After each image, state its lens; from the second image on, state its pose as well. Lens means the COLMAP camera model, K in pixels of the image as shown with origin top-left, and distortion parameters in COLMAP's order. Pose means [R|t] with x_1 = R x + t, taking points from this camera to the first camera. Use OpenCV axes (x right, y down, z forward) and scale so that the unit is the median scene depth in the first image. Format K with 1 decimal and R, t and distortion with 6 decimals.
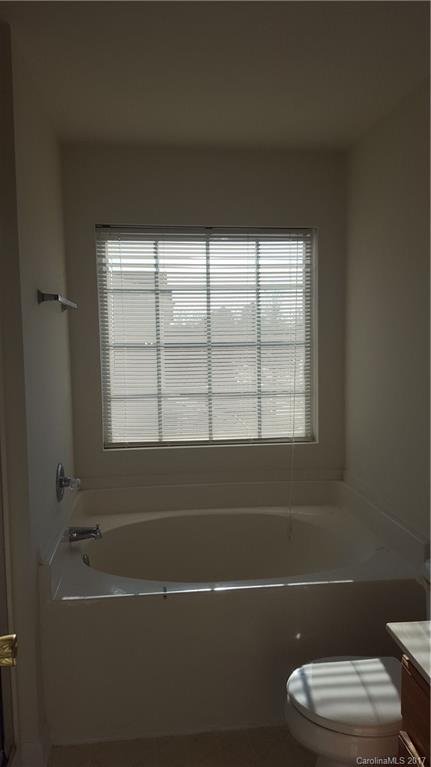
lens RADIAL K [[564.8, 0, 212.4], [0, 564.8, 377.8], [0, 0, 1]] dist [0.154559, -0.264060]
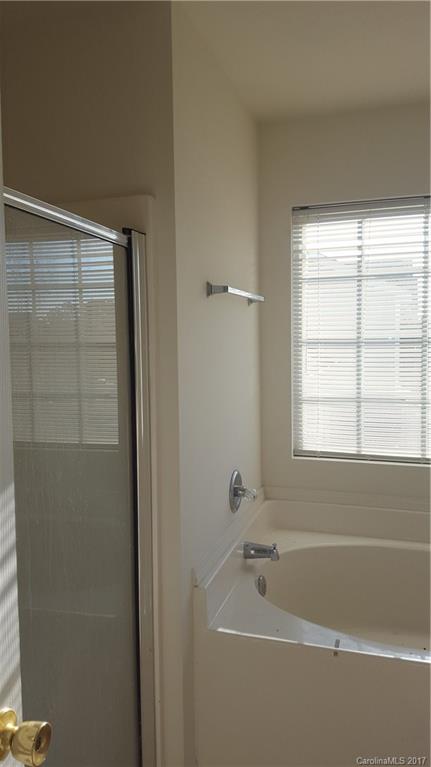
lens RADIAL K [[564.8, 0, 212.4], [0, 564.8, 377.8], [0, 0, 1]] dist [0.154559, -0.264060]
pose [[0.916243, 0.024800, -0.399854, 0.048589], [-0.021323, 0.999686, 0.013143, -0.008643], [0.400054, -0.003516, 0.916485, 0.124717]]
